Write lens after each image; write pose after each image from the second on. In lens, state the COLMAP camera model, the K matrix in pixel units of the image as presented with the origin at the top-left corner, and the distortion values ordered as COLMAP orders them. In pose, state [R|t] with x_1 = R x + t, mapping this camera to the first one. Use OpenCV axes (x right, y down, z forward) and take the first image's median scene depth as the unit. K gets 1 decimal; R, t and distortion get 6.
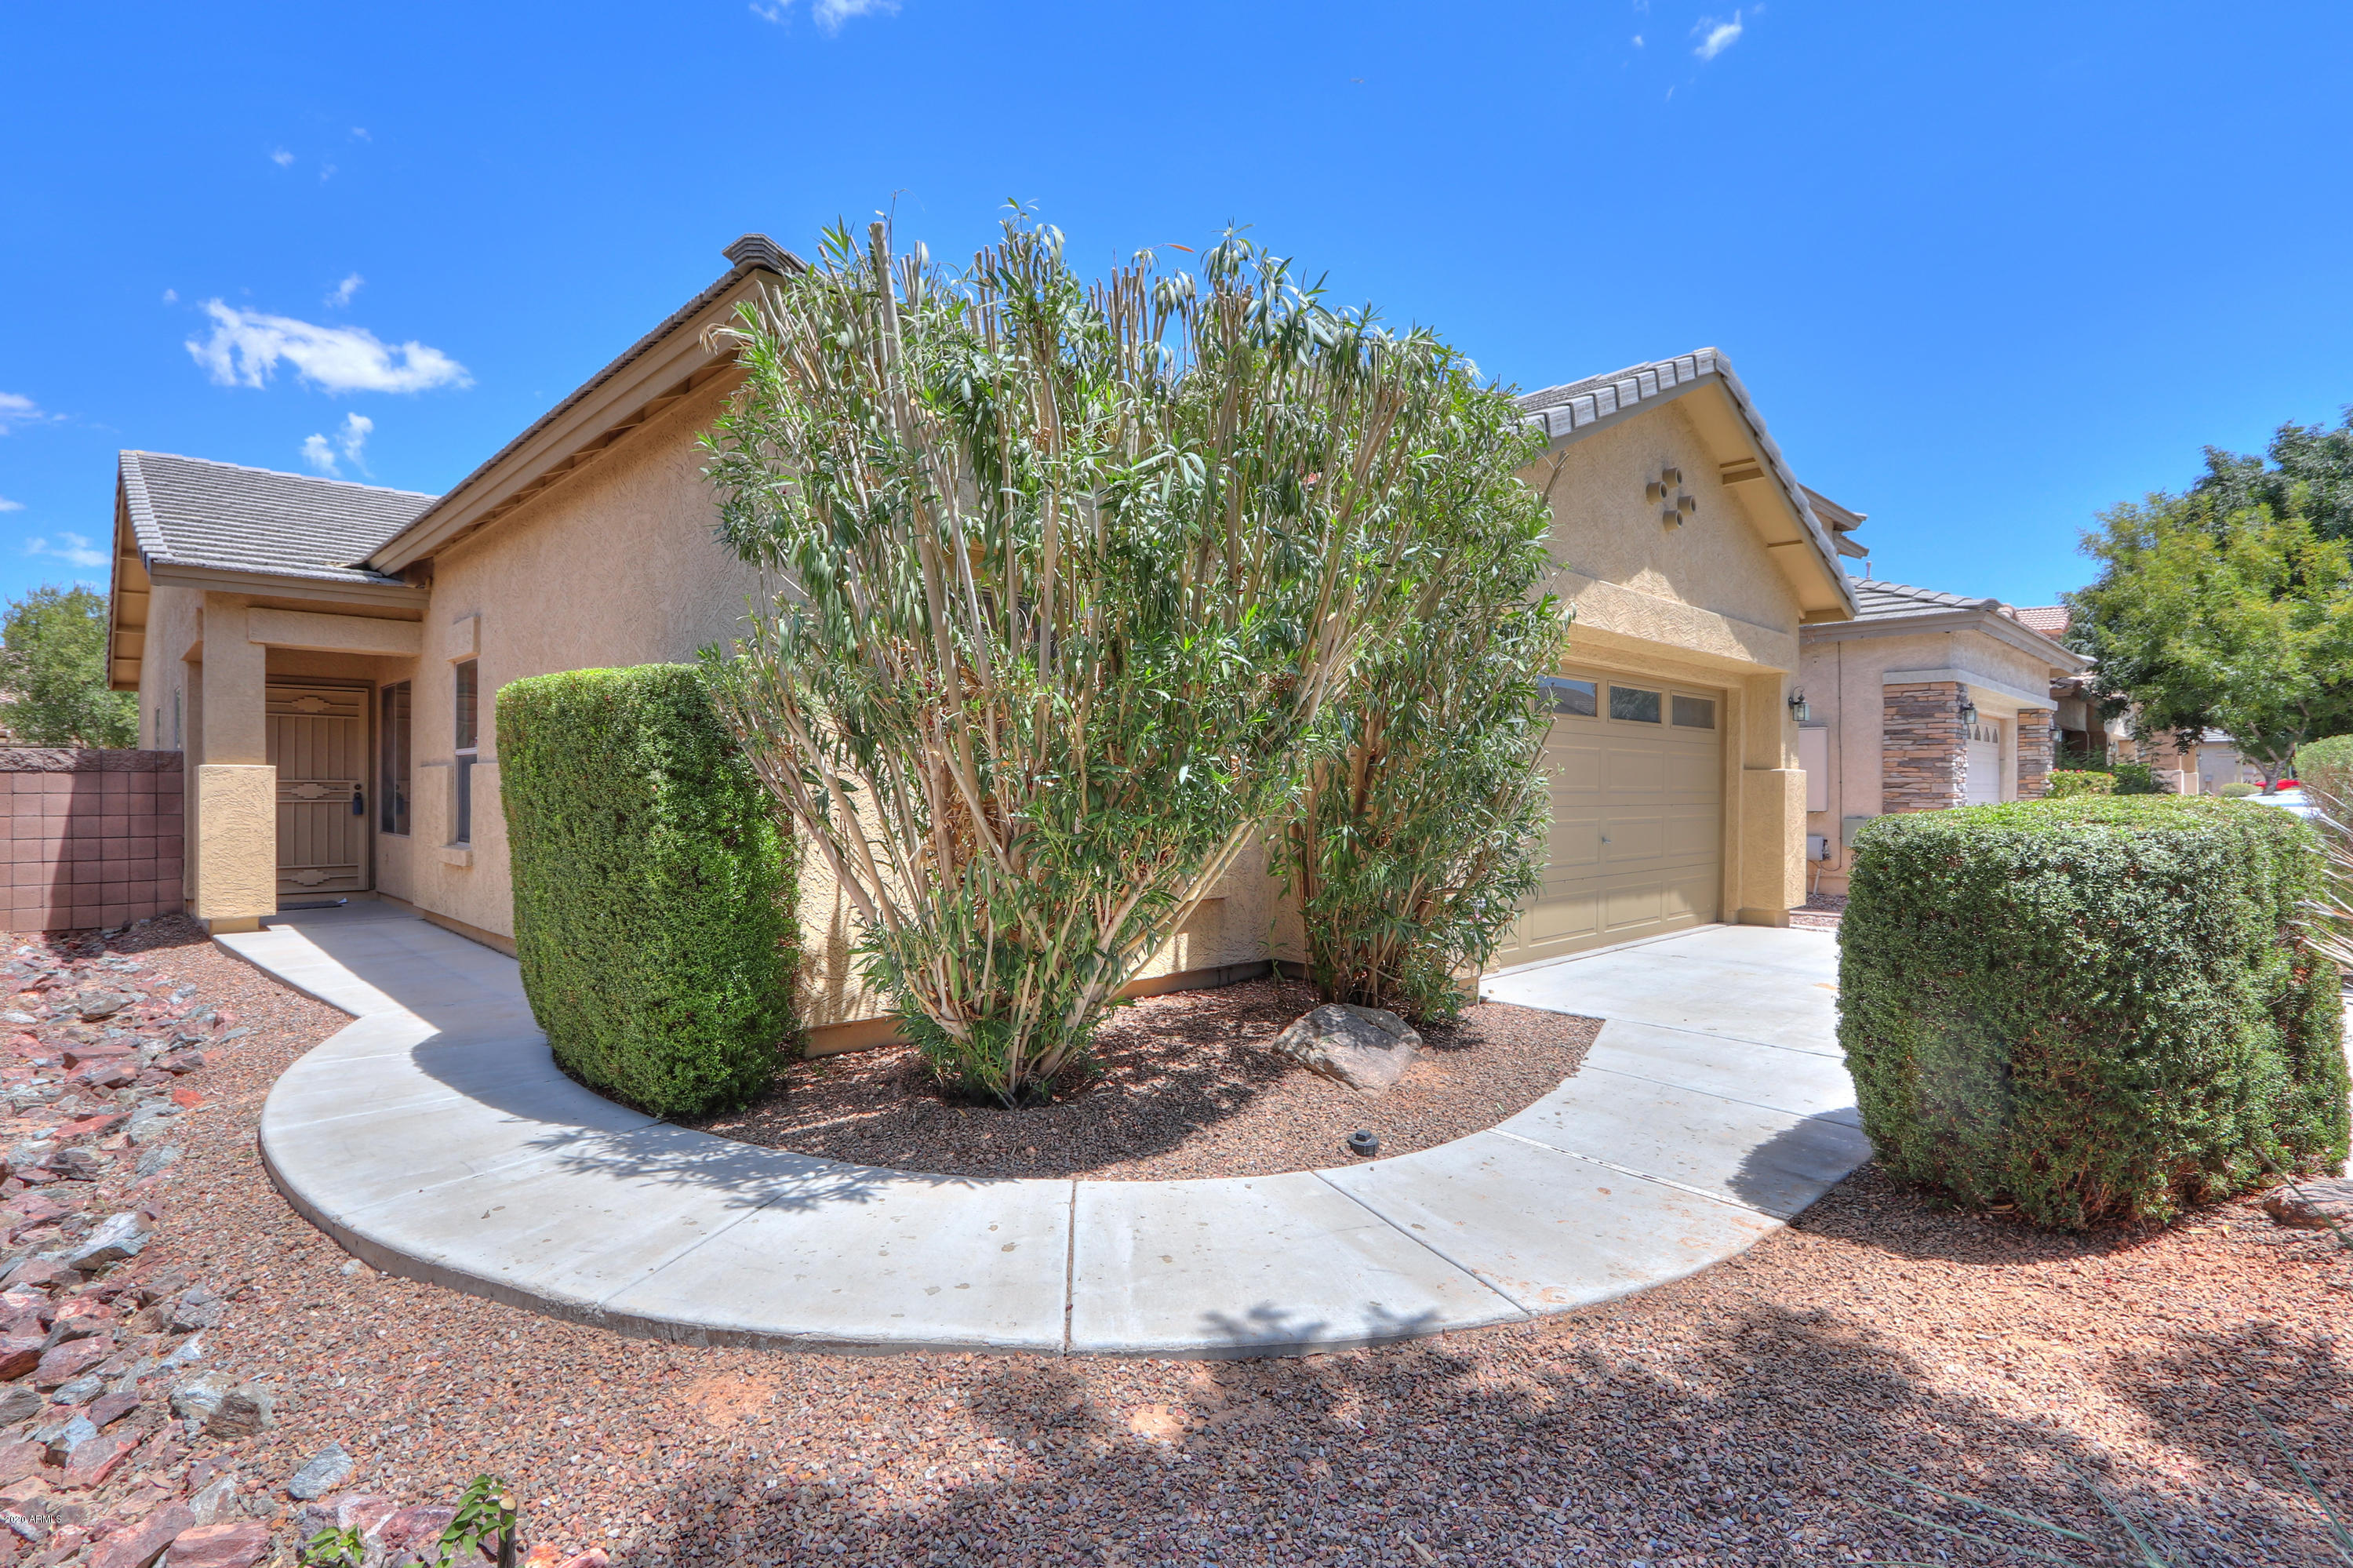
lens RADIAL K [[1114.6, 0, 1166.7], [0, 1114.6, 786.7], [0, 0, 1]] dist [-0.014142, 0.001055]
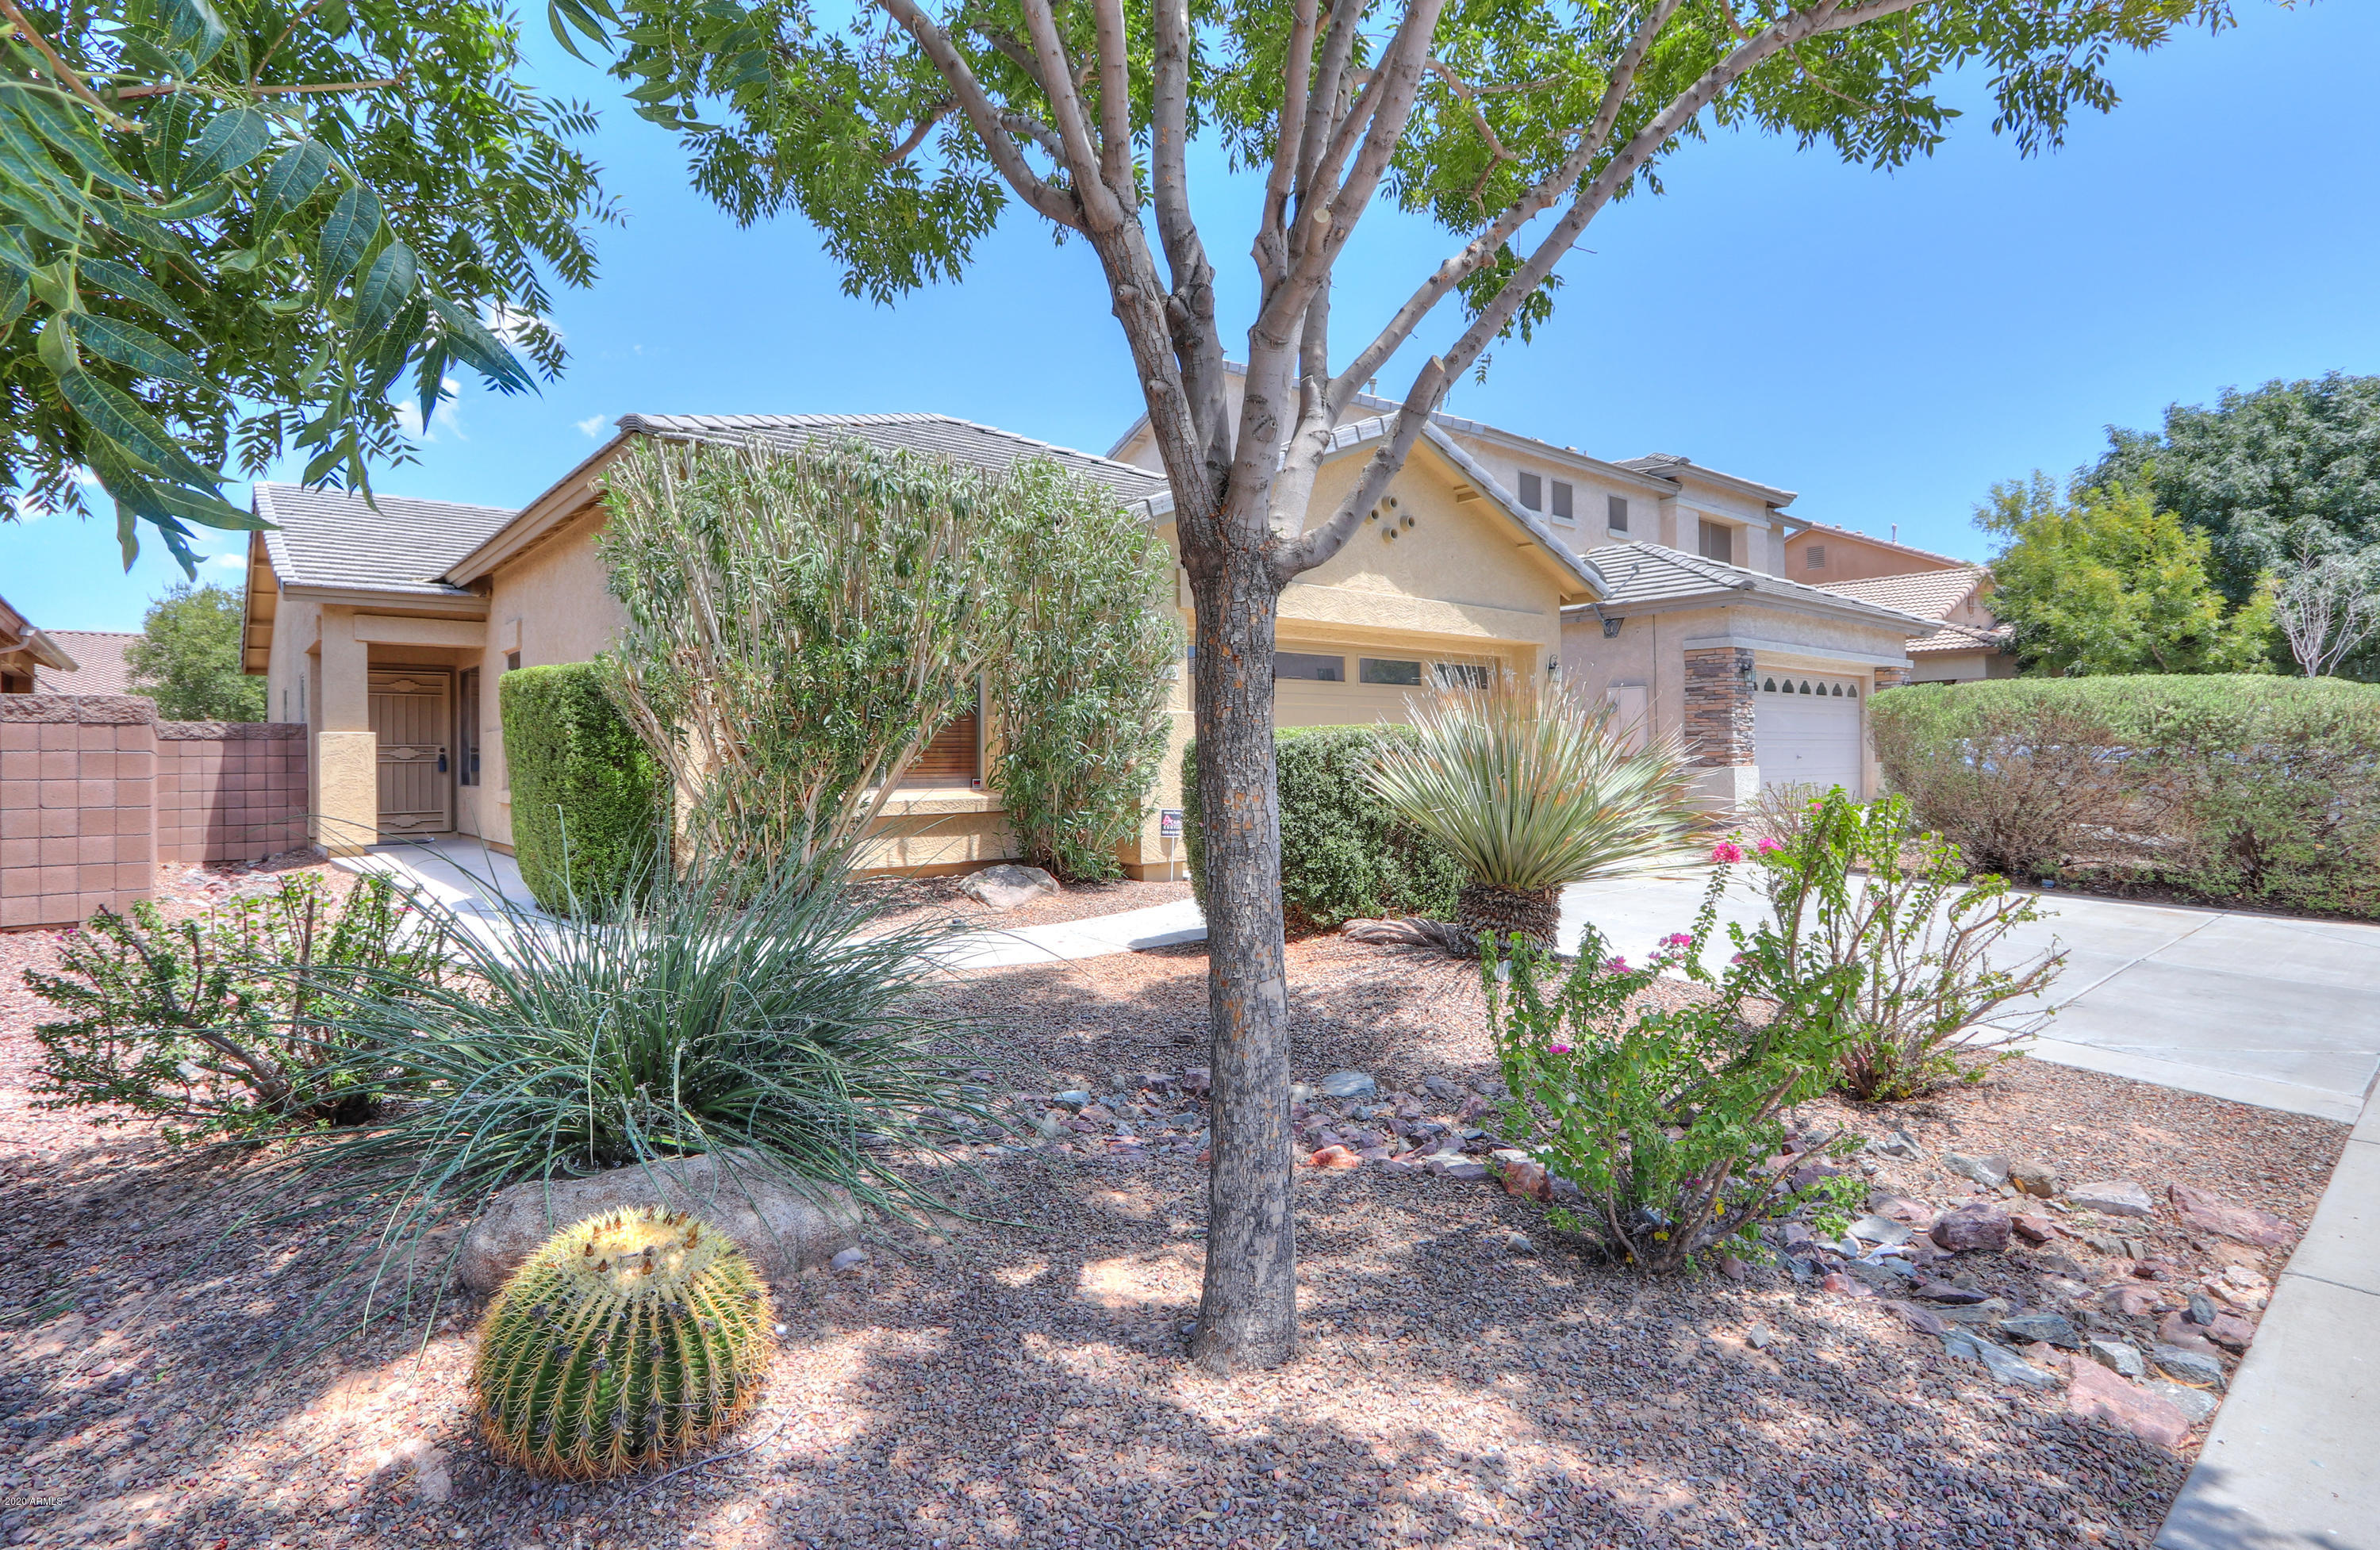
lens RADIAL K [[1135.6, 0, 1261.6], [0, 1135.6, 747.9], [0, 0, 1]] dist [-0.010940, 0.001881]
pose [[0.999628, -0.013015, -0.023955, 0.272231], [0.012870, 0.999898, -0.006185, 0.020056], [0.024033, 0.005874, 0.999694, -0.310555]]
